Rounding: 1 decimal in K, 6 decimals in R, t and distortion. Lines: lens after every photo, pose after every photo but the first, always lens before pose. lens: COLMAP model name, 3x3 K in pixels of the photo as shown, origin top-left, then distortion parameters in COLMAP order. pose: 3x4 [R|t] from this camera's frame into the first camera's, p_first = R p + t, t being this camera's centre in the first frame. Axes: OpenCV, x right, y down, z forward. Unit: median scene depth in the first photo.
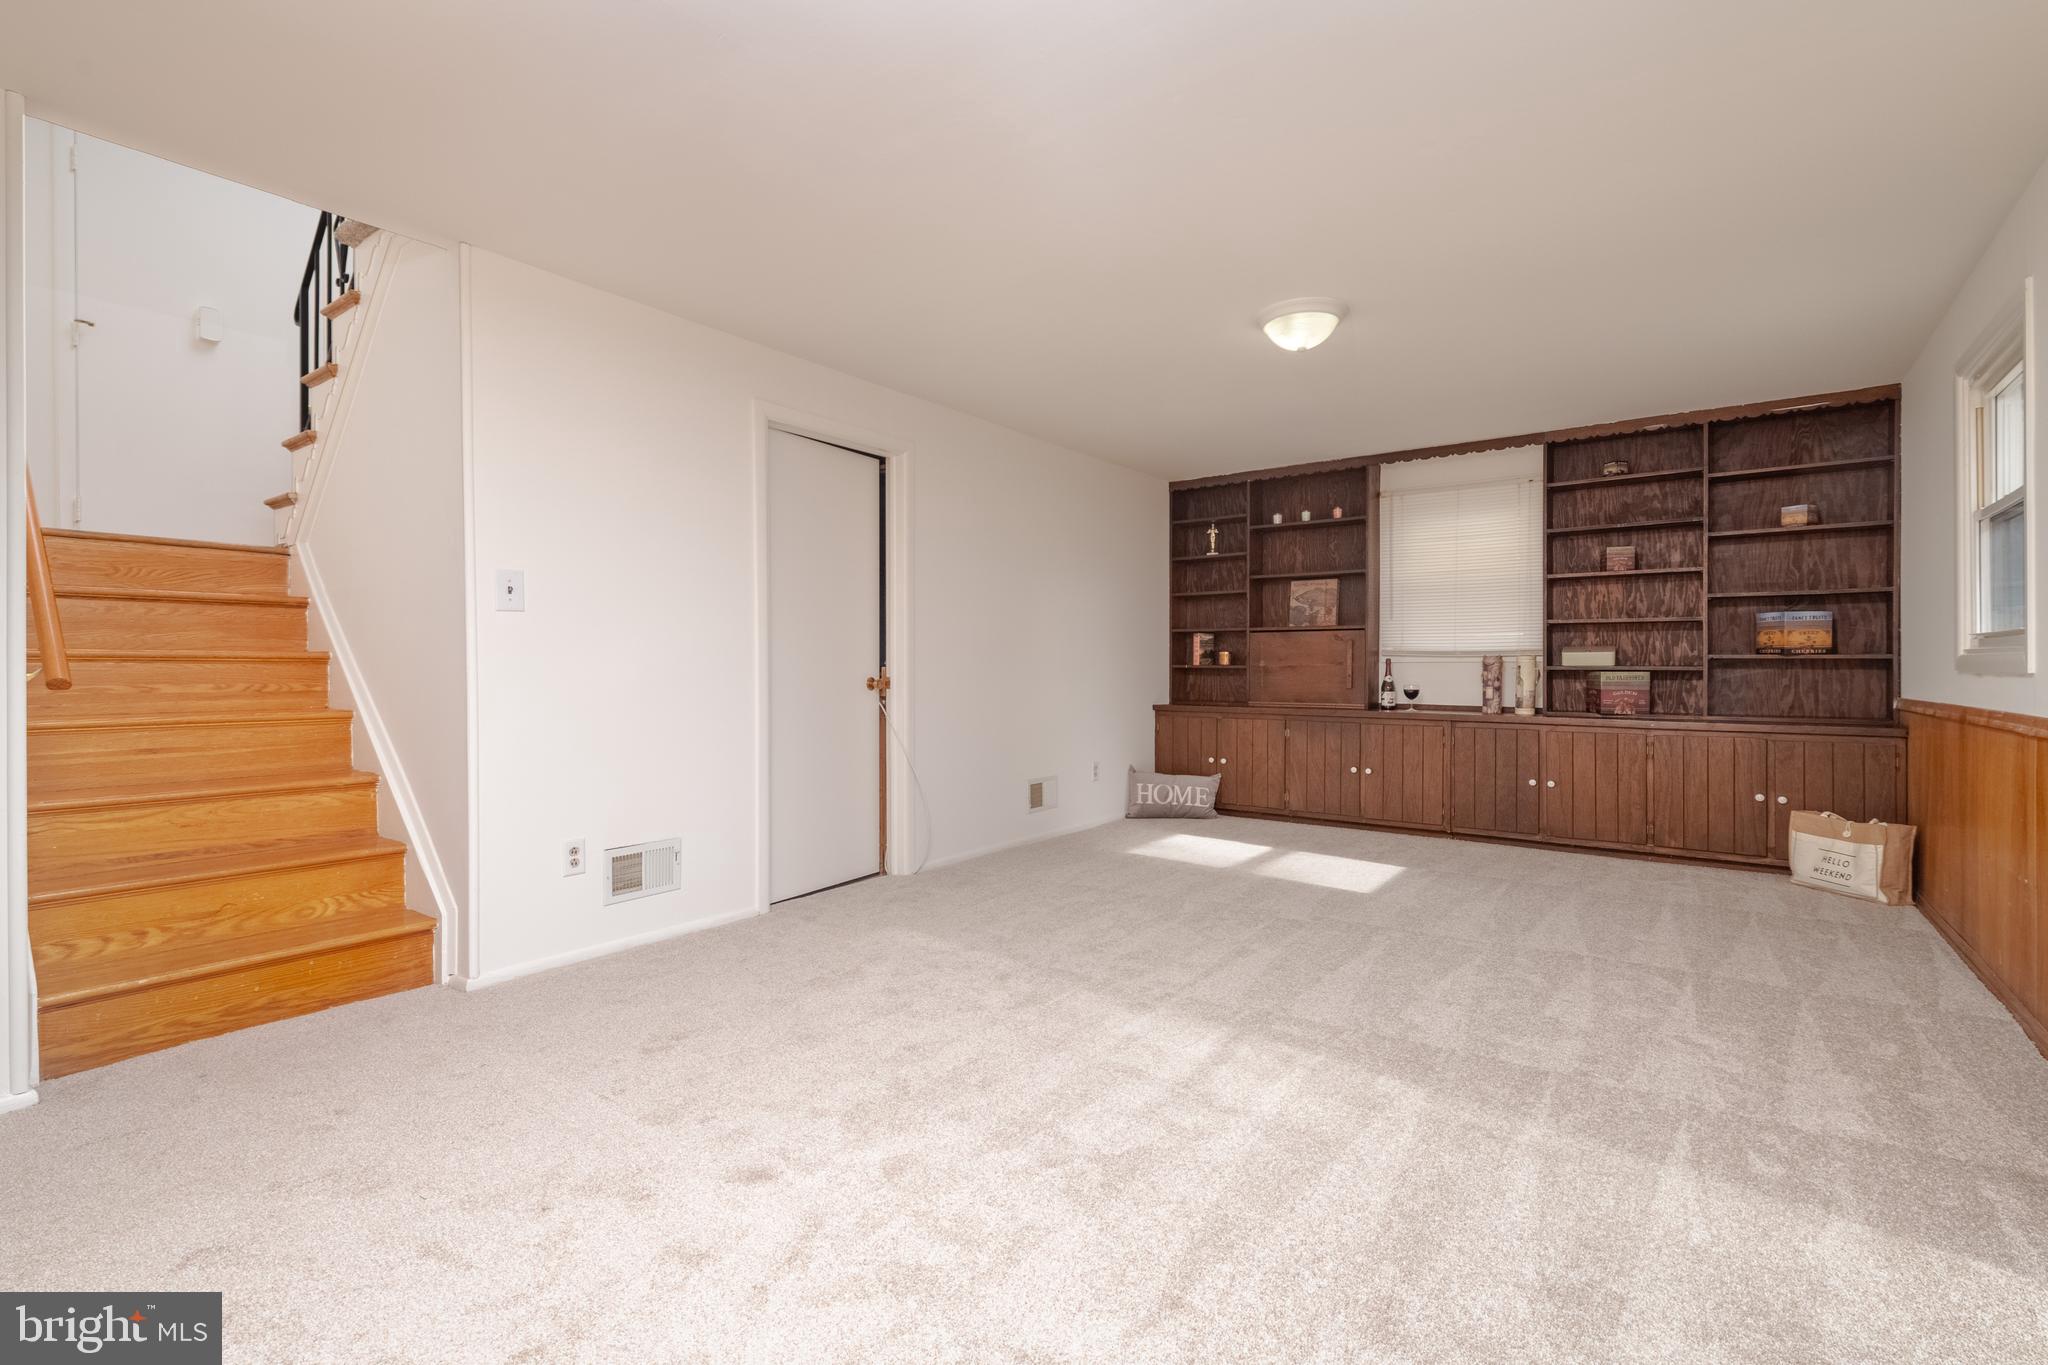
lens RADIAL K [[938.6, 0, 1062.0], [0, 938.6, 687.1], [0, 0, 1]] dist [0.016106, -0.006759]
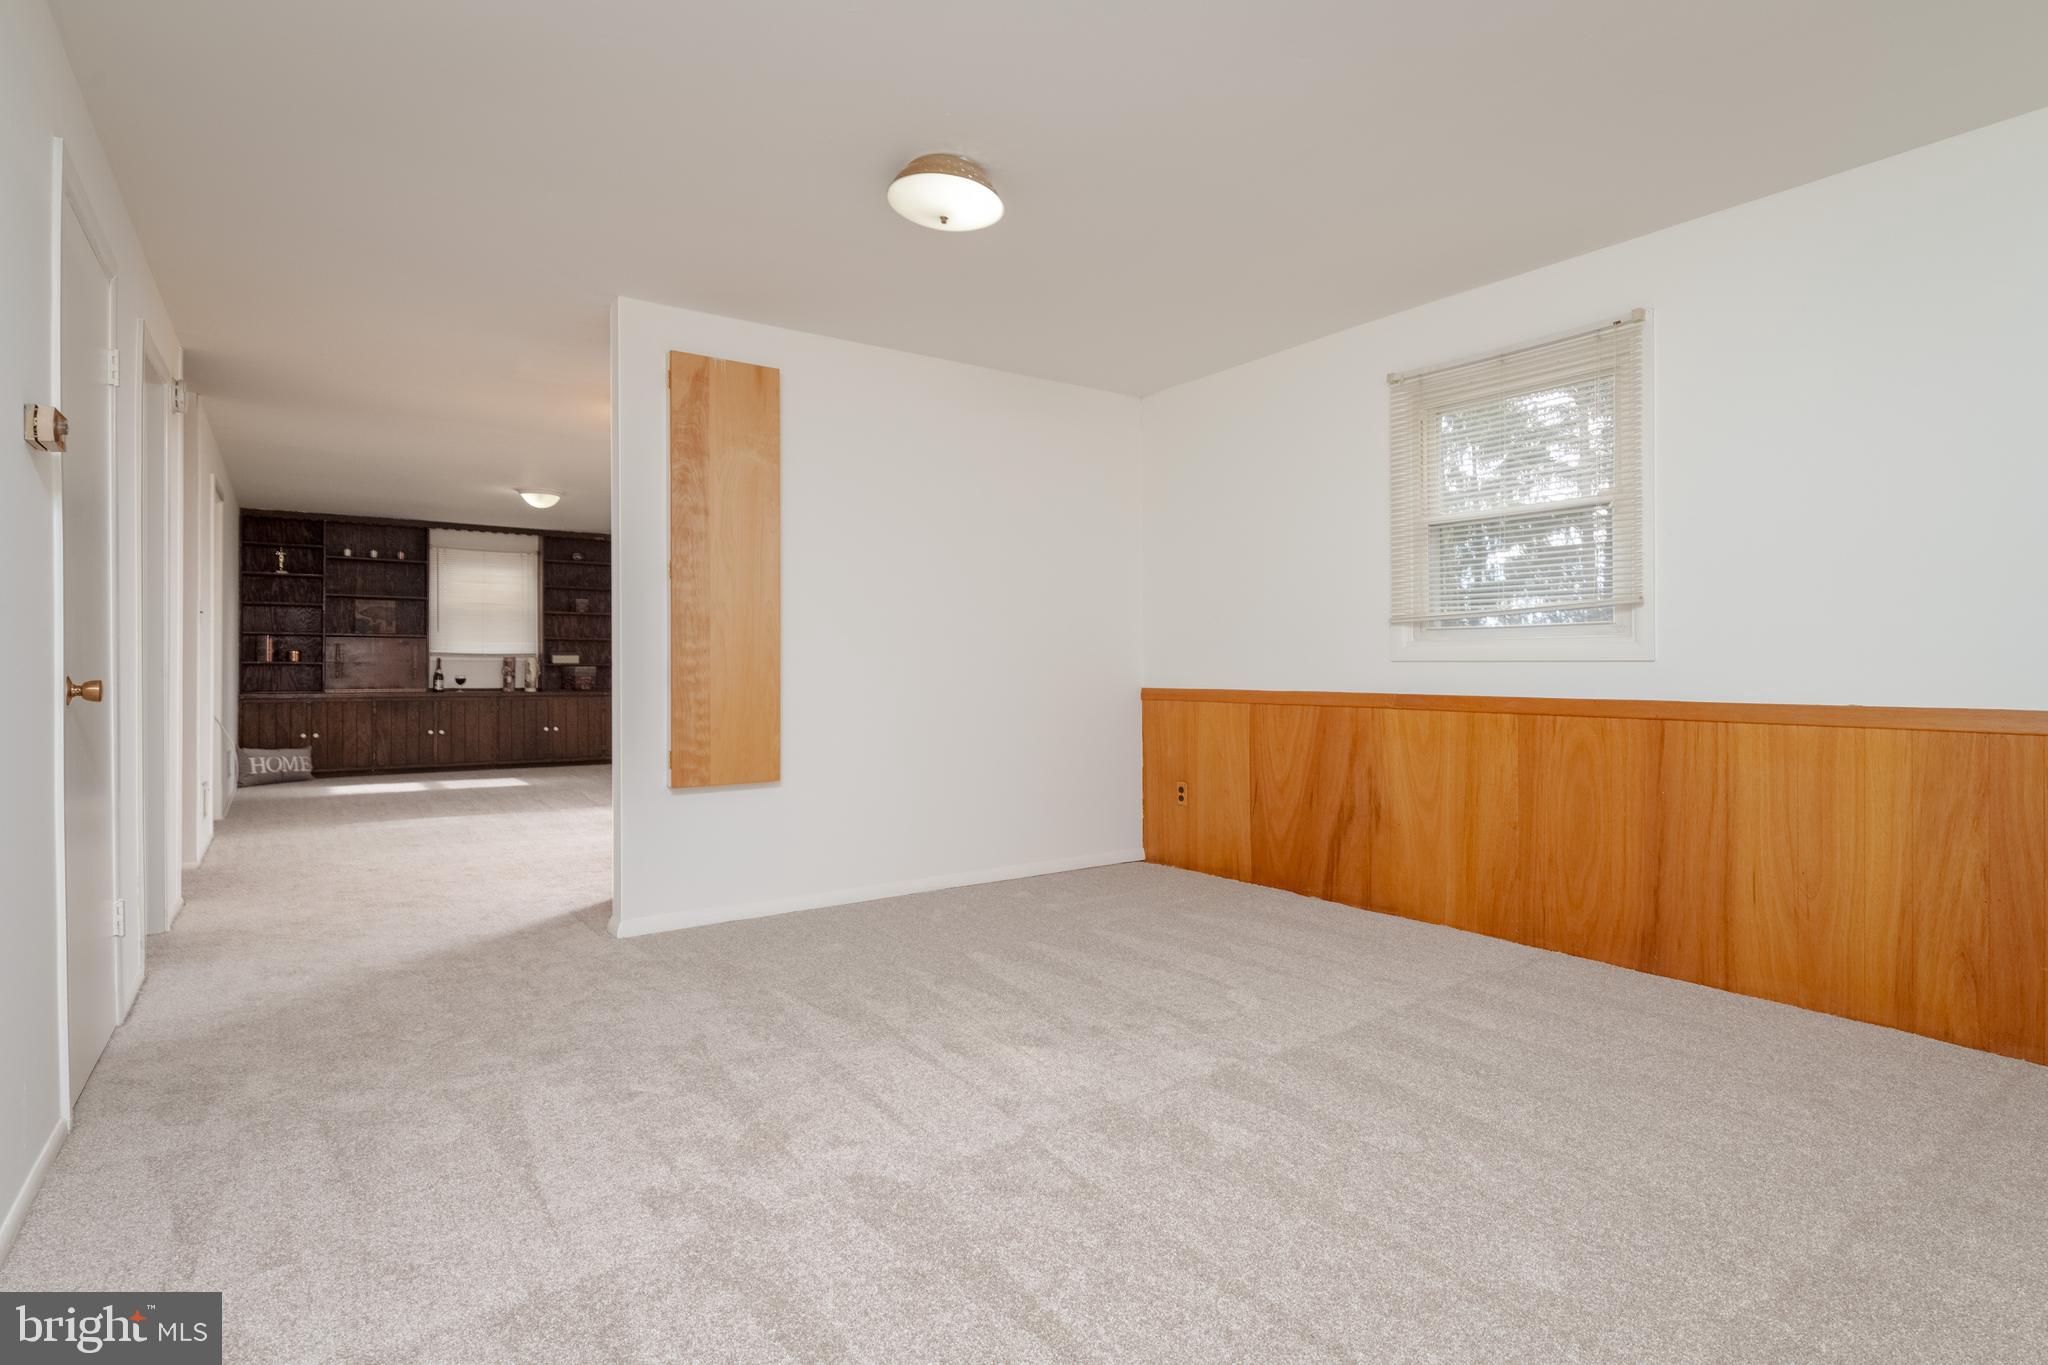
lens RADIAL K [[983.3, 0, 1024.0], [0, 983.3, 682.5], [0, 0, 1]] dist [0.012335, 0.000076]
pose [[0.321702, -0.015843, 0.946708, -0.914729], [0.015788, 0.999811, 0.011366, 0.006007], [-0.946709, 0.011290, 0.321891, -0.417237]]
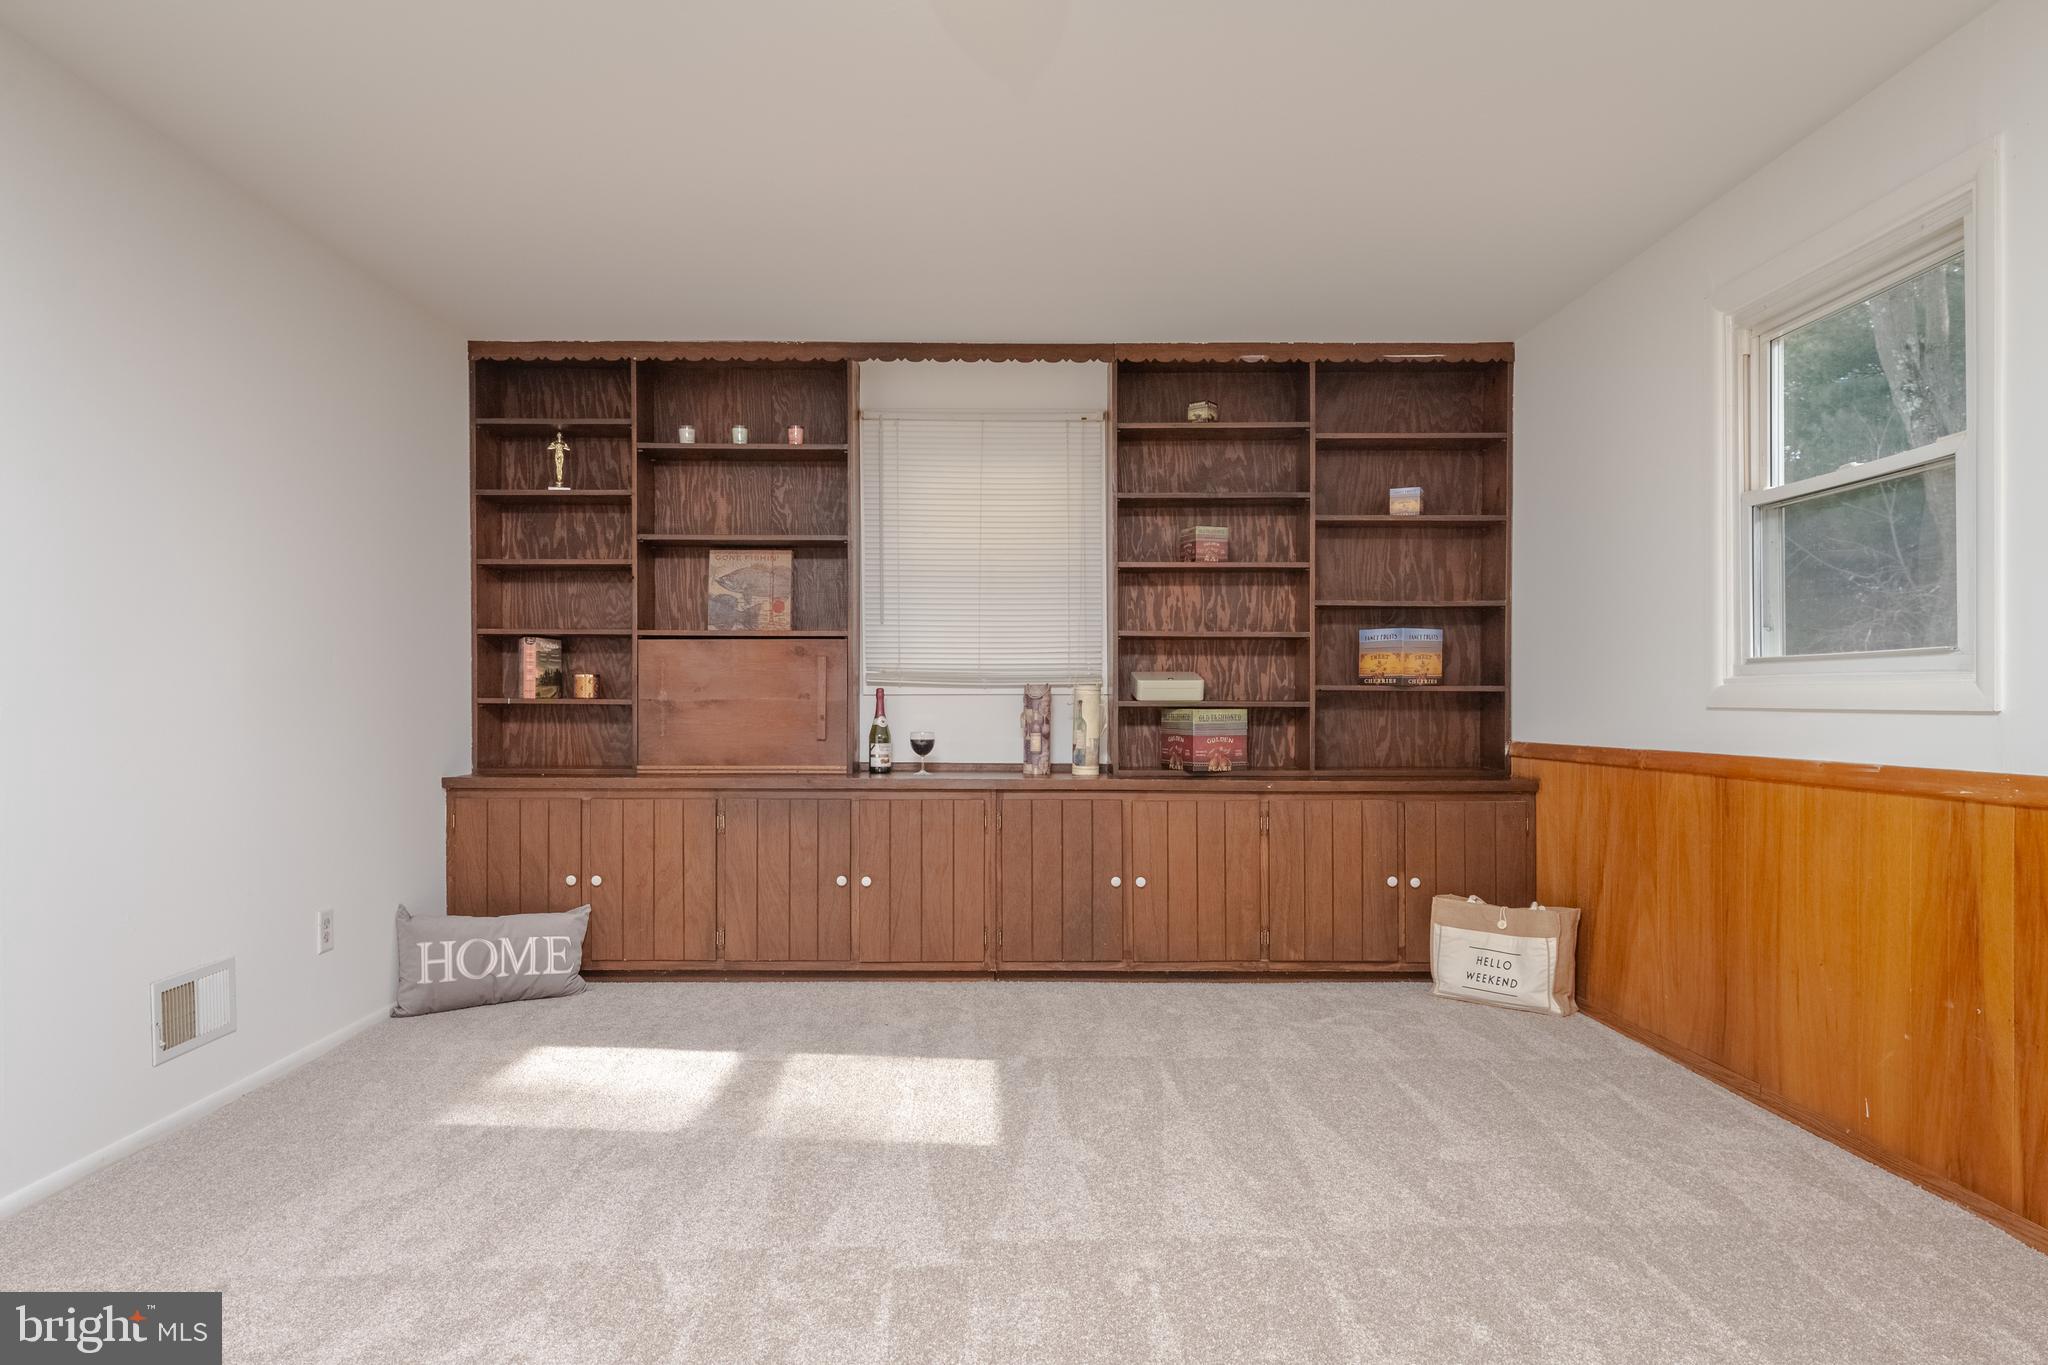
lens RADIAL K [[1220.0, 0, 1013.8], [0, 1220.0, 717.4], [0, 0, 1]] dist [0.003489, -0.001360]
pose [[0.814412, -0.007111, 0.580244, -0.038459], [0.012344, 0.999911, -0.005071, -0.007306], [-0.580156, 0.011292, 0.814427, 0.345912]]
